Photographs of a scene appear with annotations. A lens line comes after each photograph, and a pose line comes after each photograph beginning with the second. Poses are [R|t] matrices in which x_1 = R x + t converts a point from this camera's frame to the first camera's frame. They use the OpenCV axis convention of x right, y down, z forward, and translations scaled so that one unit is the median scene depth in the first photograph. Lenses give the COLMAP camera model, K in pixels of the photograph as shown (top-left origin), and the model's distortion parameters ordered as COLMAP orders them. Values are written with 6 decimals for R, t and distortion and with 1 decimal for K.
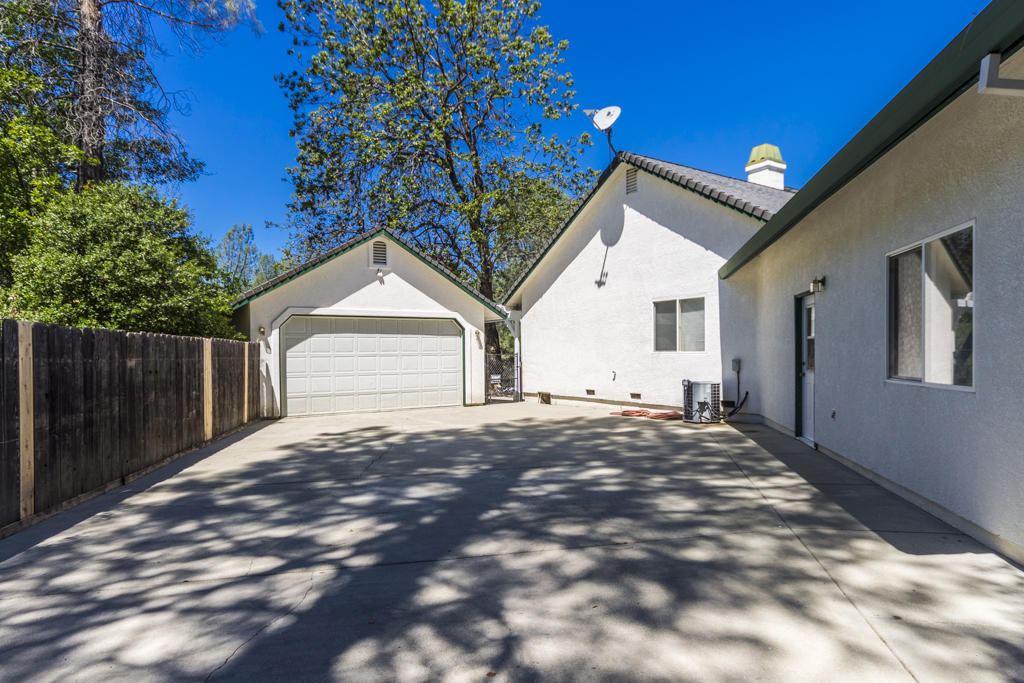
lens RADIAL K [[581.7, 0, 511.3], [0, 581.7, 343.7], [0, 0, 1]] dist [0.003033, -0.000603]
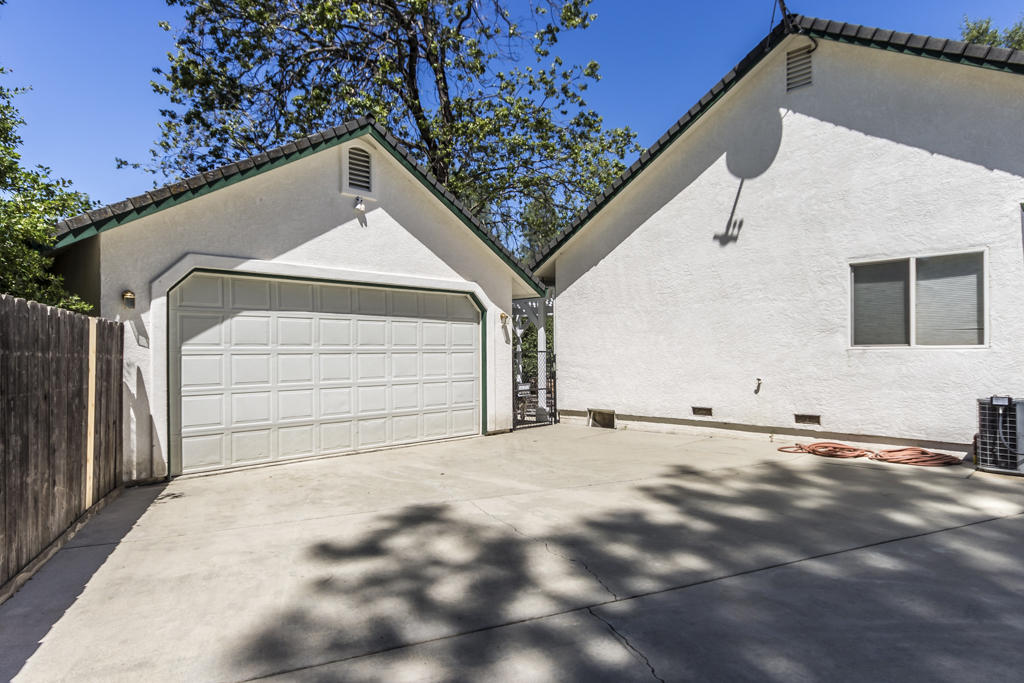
lens RADIAL K [[581.7, 0, 512.9], [0, 581.7, 343.2], [0, 0, 1]] dist [0.003033, -0.000603]
pose [[0.977830, 0.005637, 0.209322, -0.209032], [-0.005002, 0.999981, -0.003564, 0.013226], [-0.209338, 0.002438, 0.977840, 0.445893]]
